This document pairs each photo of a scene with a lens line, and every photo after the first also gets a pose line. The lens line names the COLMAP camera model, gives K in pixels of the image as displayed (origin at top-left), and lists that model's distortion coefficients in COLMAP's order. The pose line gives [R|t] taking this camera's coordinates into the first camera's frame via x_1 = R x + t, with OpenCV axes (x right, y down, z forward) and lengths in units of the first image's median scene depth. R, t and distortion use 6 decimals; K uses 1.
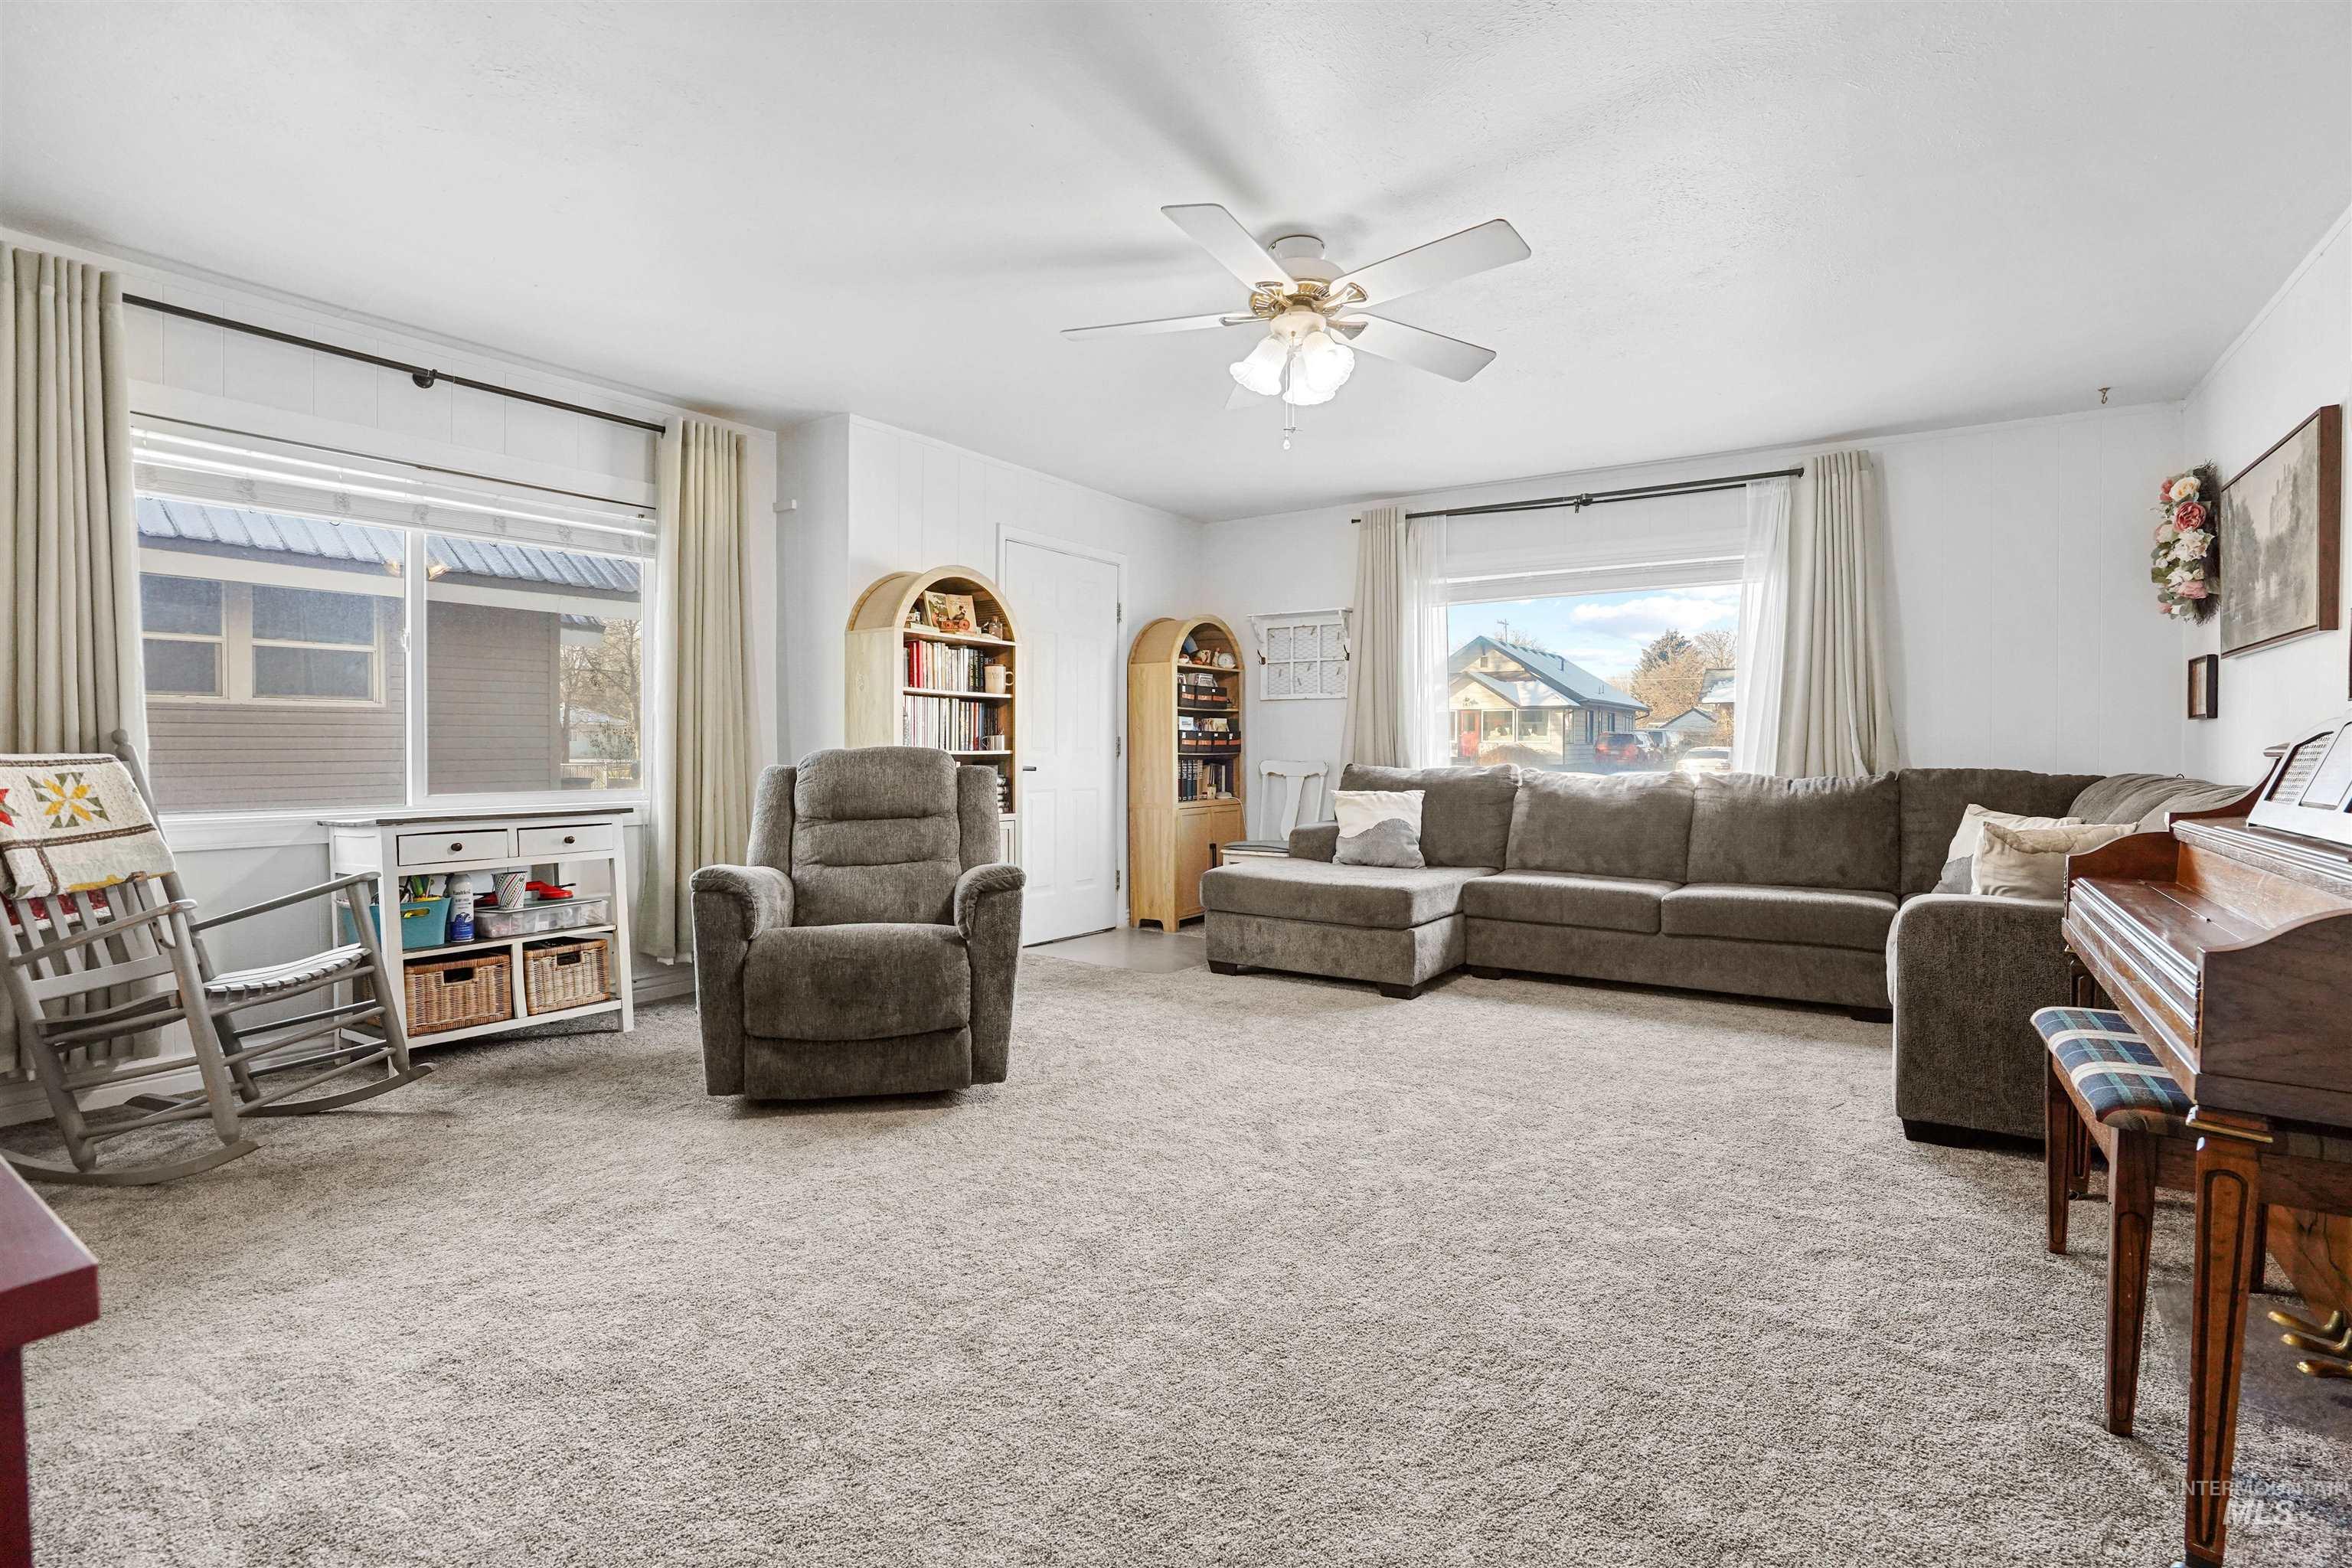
lens RADIAL K [[1107.4, 0, 1173.7], [0, 1107.4, 773.6], [0, 0, 1]] dist [-0.052156, 0.027364]
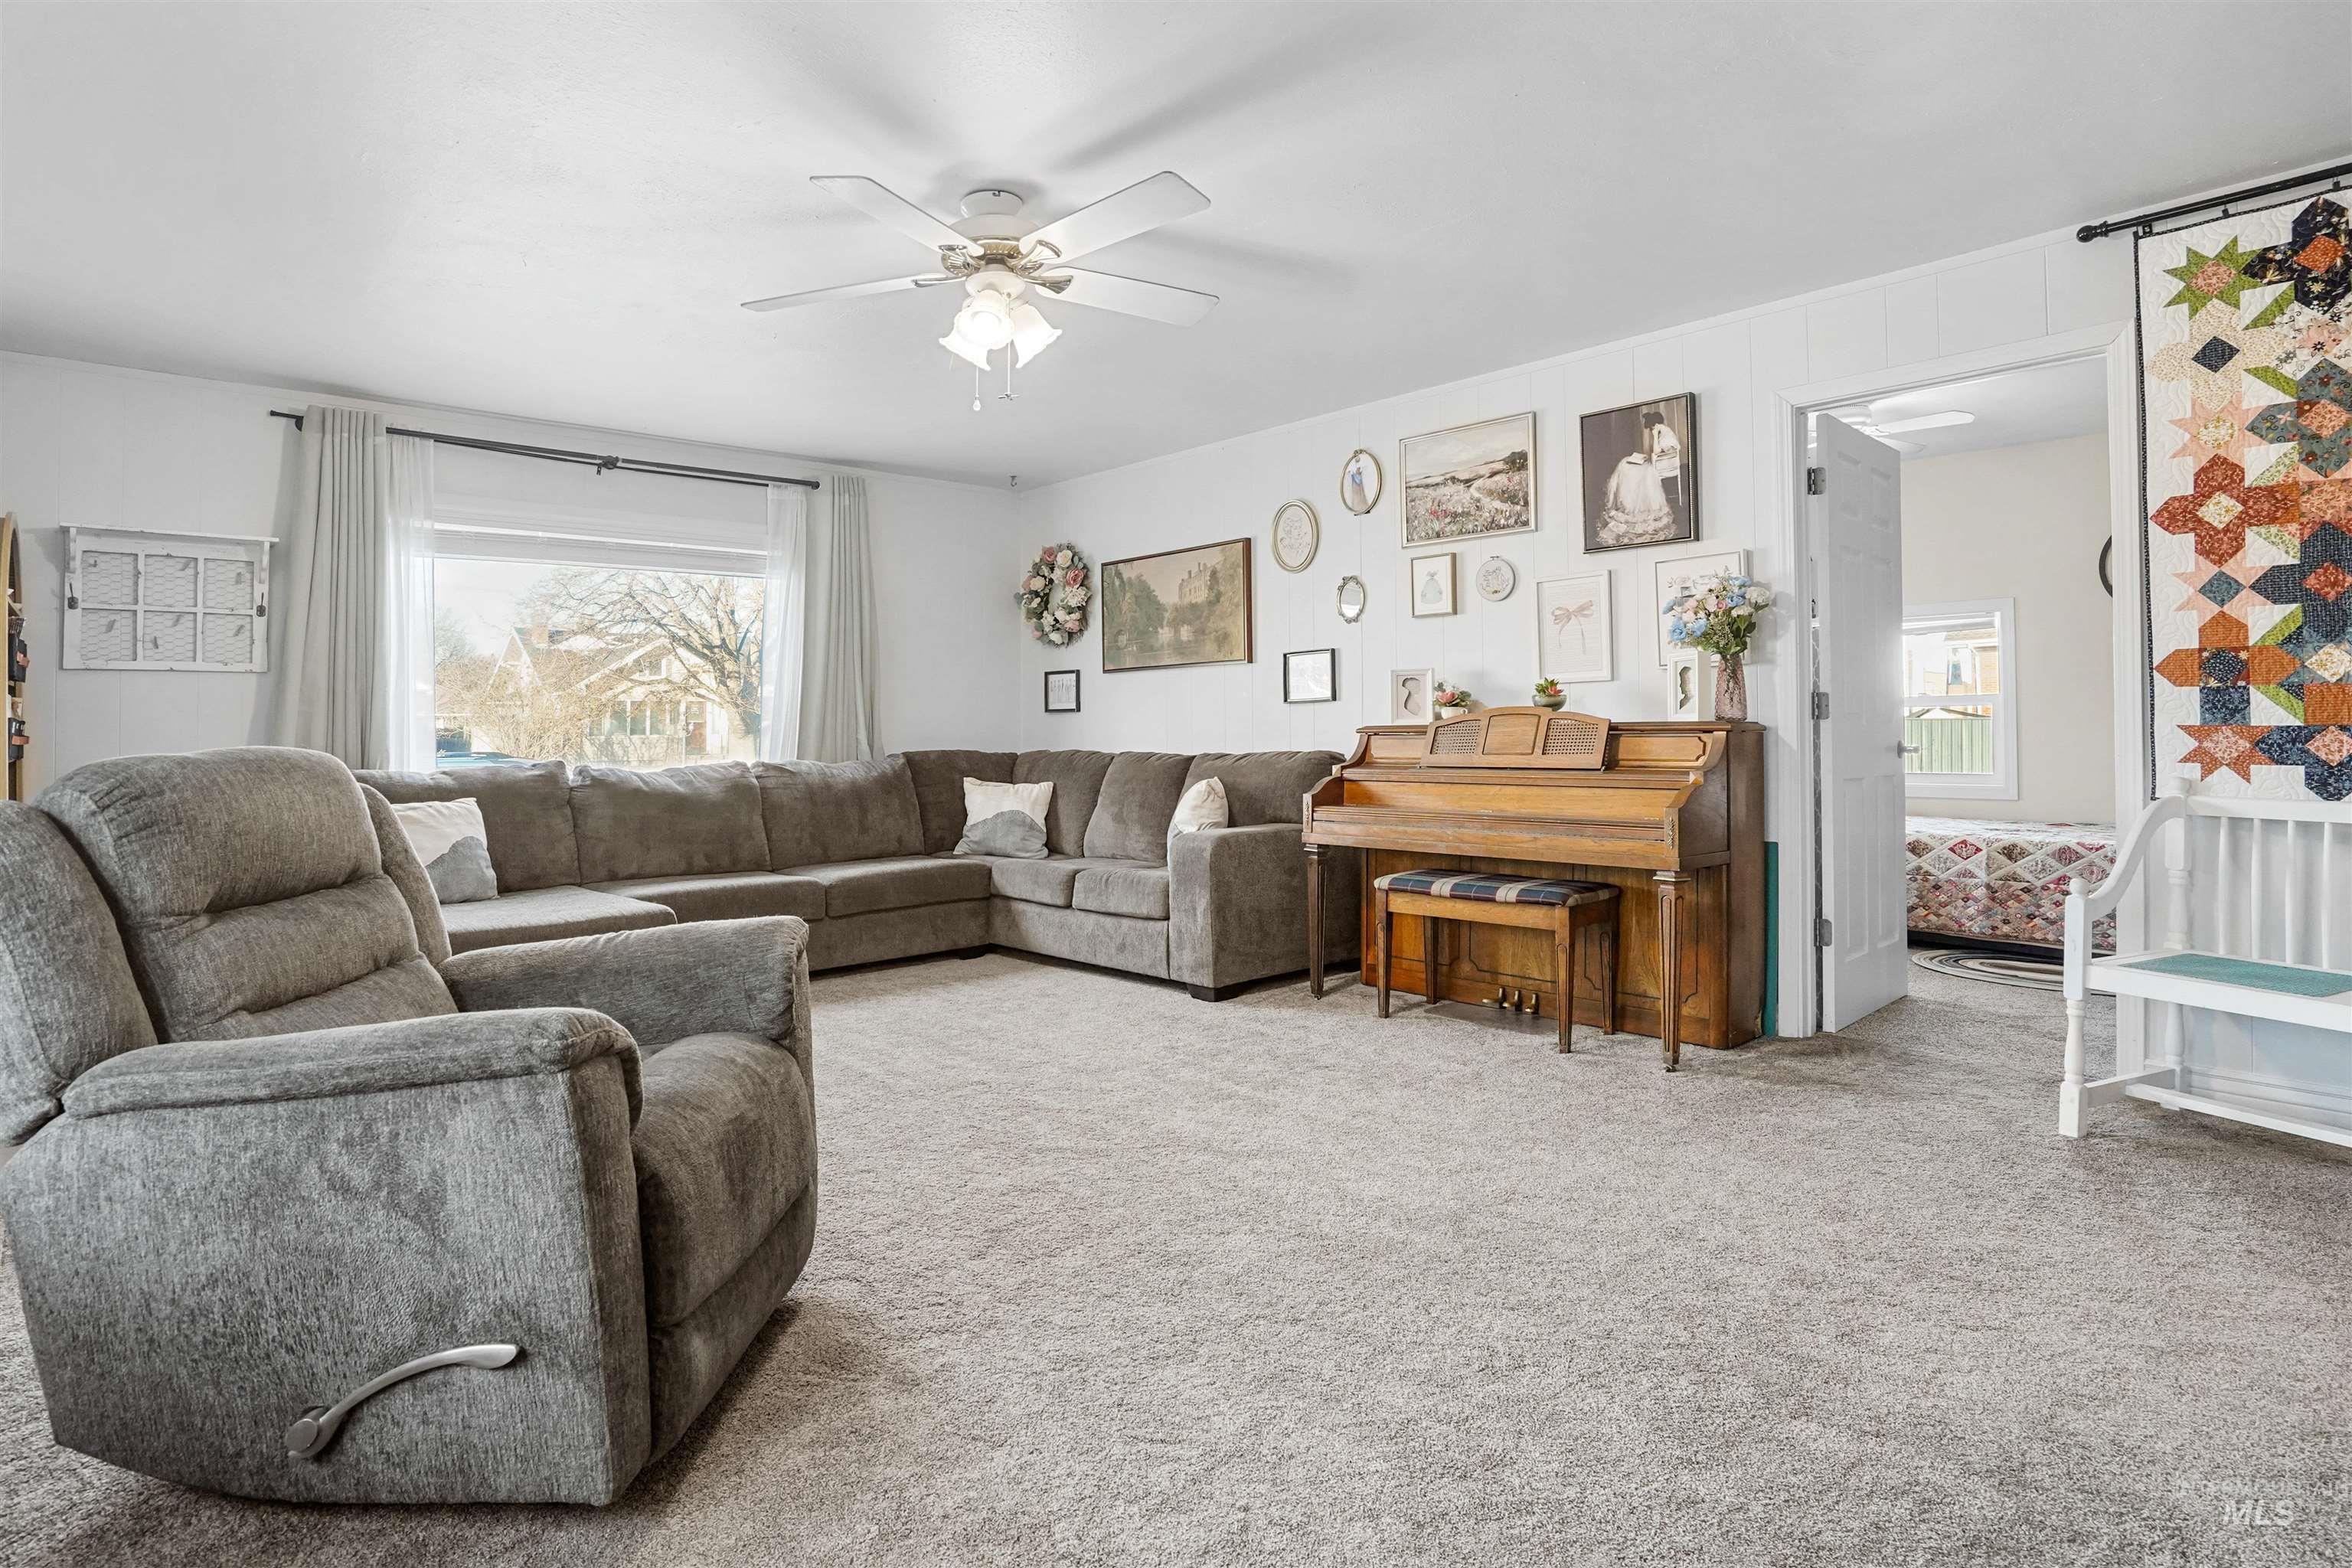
lens RADIAL K [[1179.9, 0, 1167.7], [0, 1179.9, 716.5], [0, 0, 1]] dist [-0.061063, 0.036086]
pose [[0.256565, 0.004168, 0.966518, -0.479816], [0.039428, 0.999113, -0.014775, -0.011303], [-0.965723, 0.041899, 0.256173, 0.364870]]
